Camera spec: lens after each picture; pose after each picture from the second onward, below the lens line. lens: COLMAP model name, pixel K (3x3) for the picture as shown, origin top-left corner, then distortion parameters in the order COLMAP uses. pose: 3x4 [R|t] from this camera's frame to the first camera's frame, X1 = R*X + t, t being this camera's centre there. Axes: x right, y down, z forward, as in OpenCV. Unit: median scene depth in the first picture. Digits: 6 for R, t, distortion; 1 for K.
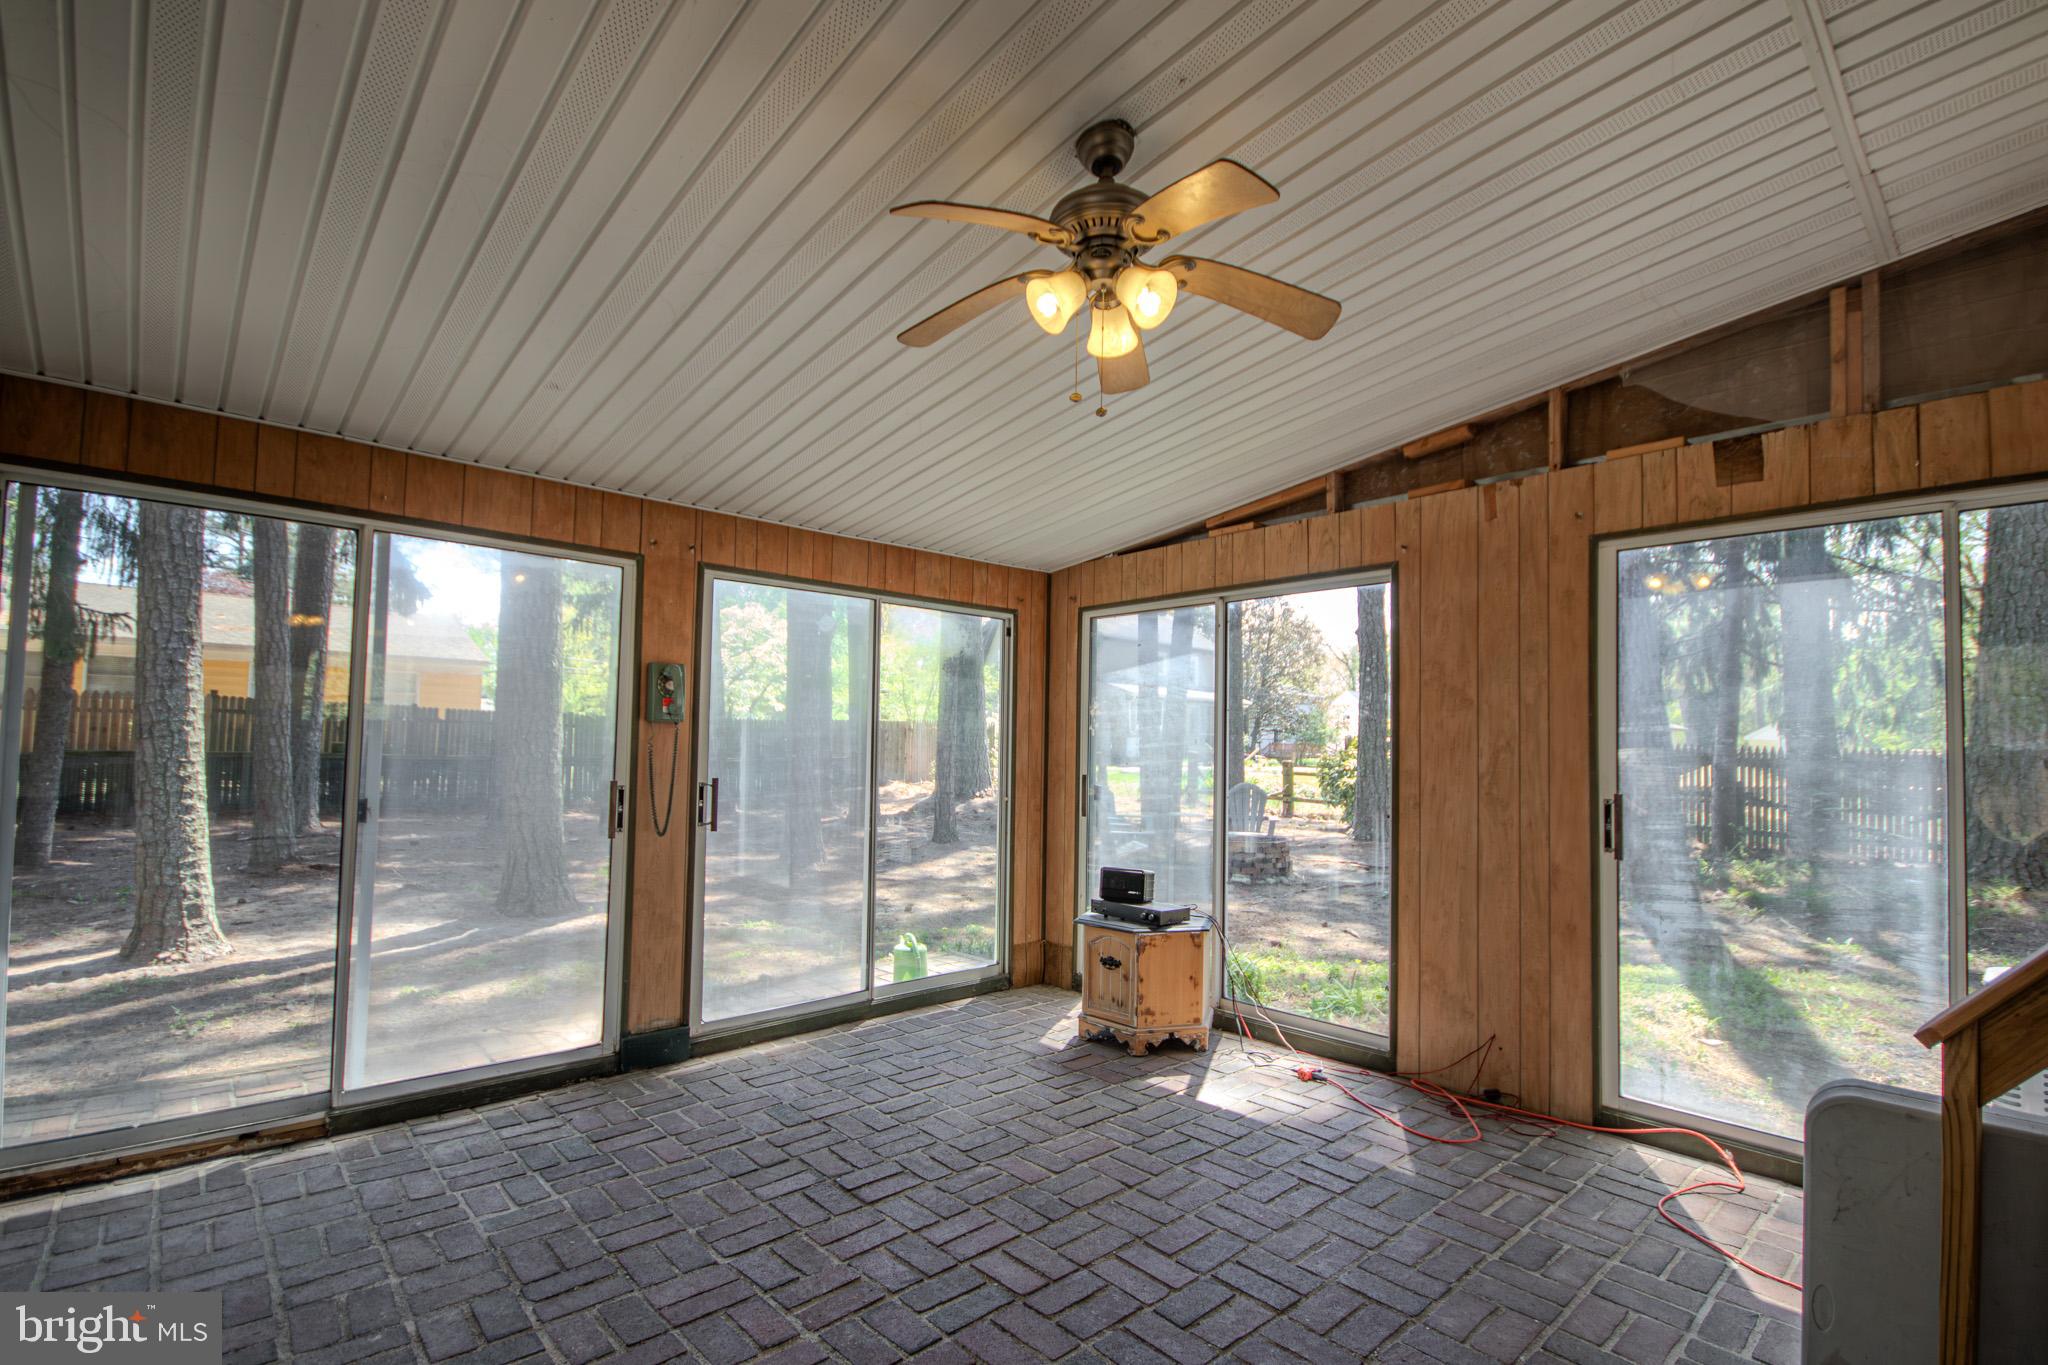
lens RADIAL K [[936.5, 0, 1030.4], [0, 936.5, 707.4], [0, 0, 1]] dist [0.003442, -0.012811]
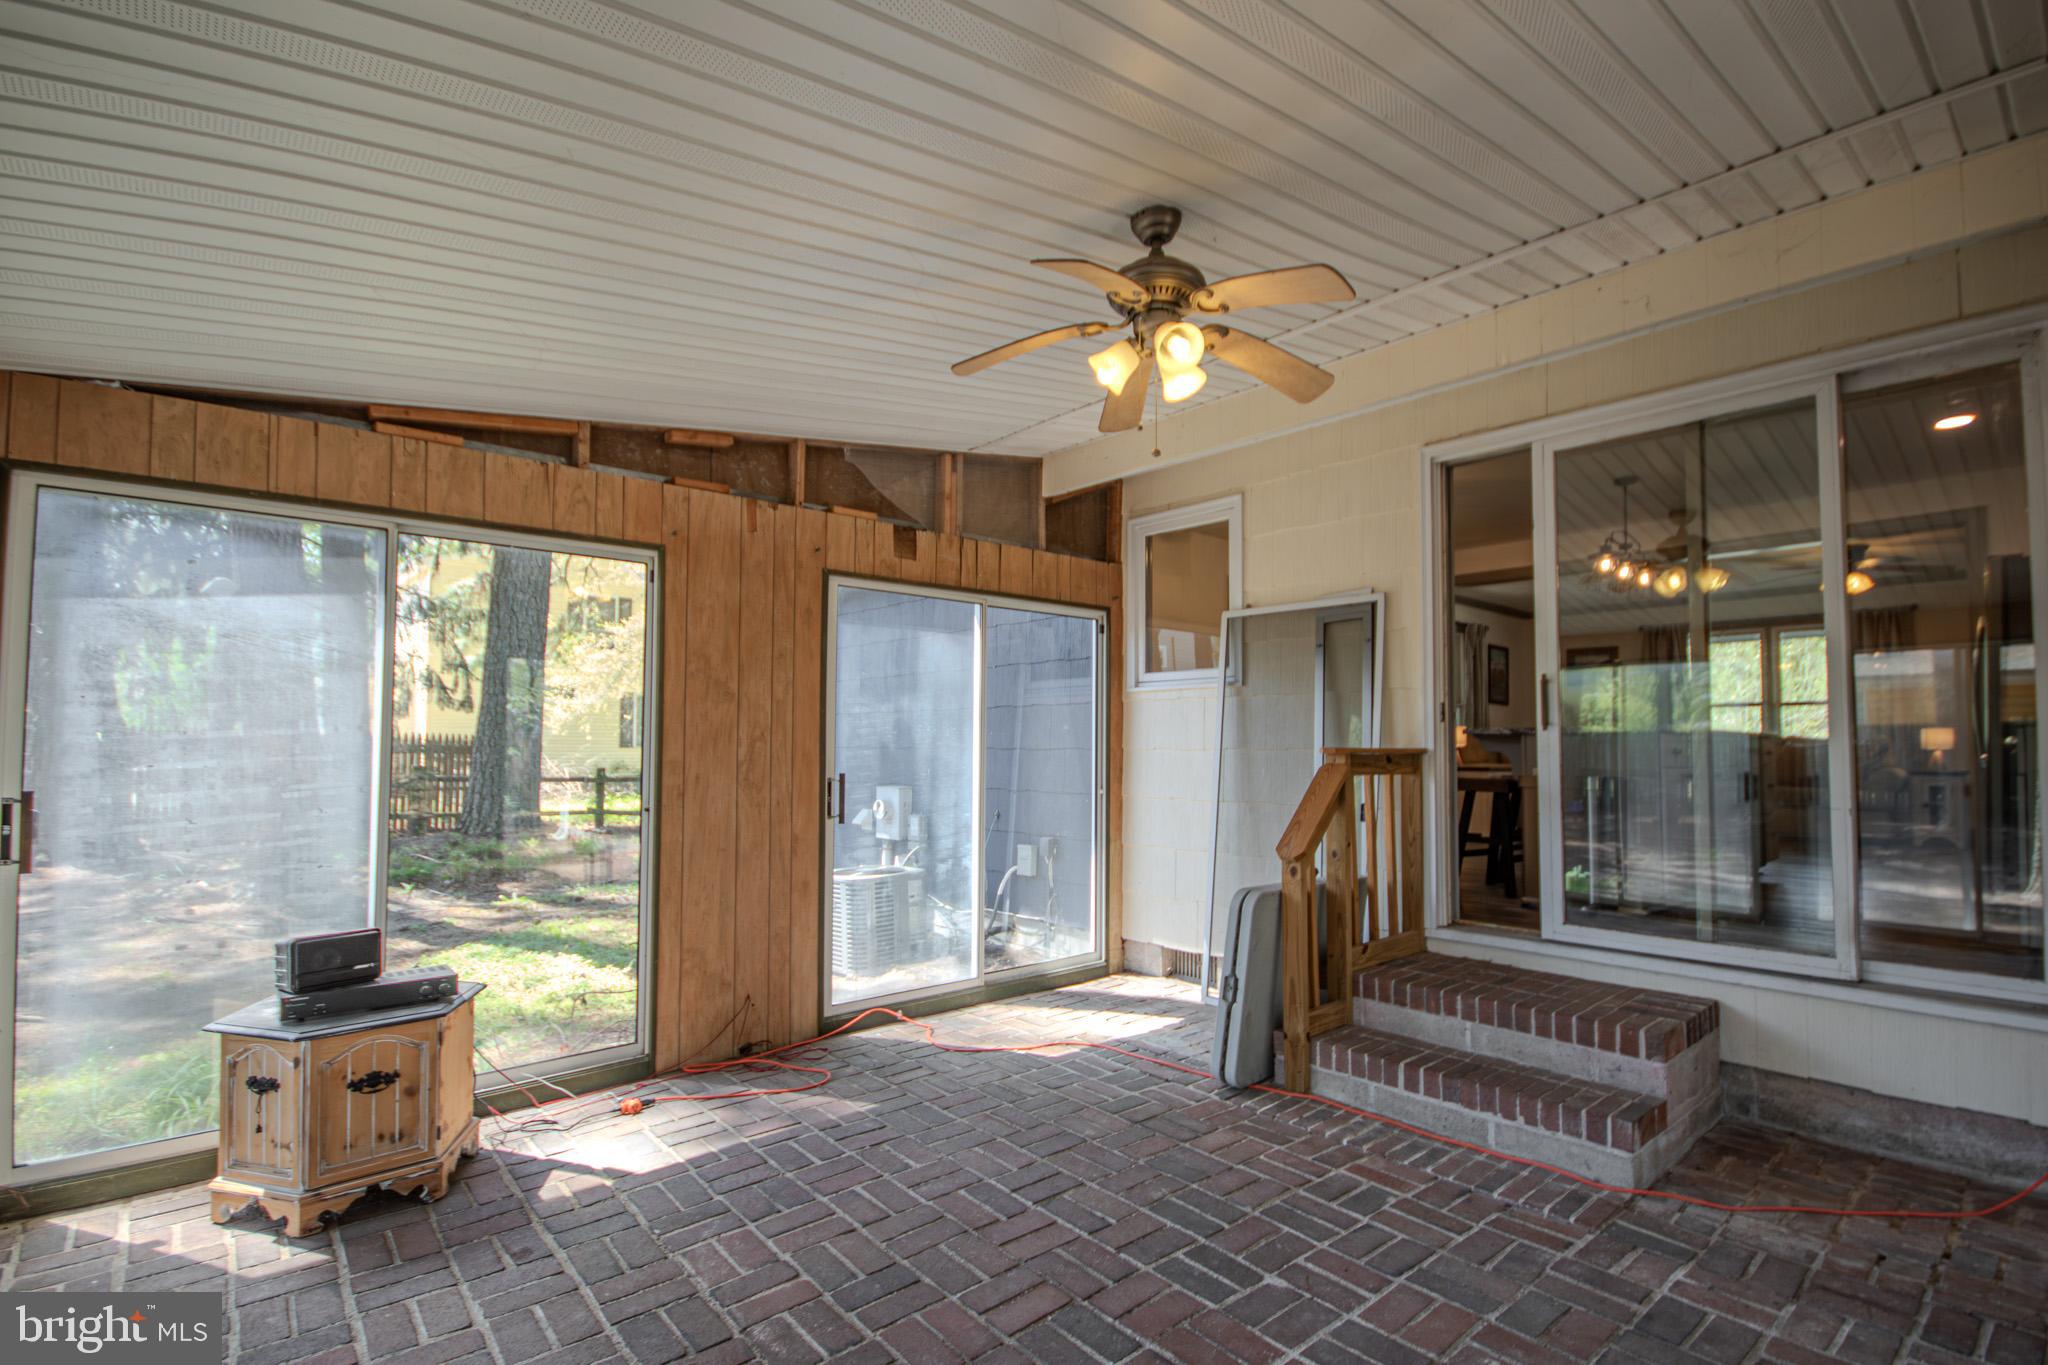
lens RADIAL K [[956.3, 0, 1030.0], [0, 956.3, 710.5], [0, 0, 1]] dist [0.007904, -0.009730]
pose [[0.030224, 0.021610, 0.999310, -0.589701], [-0.046511, 0.998714, -0.020190, 0.017127], [-0.998460, -0.045869, 0.031190, 0.592319]]
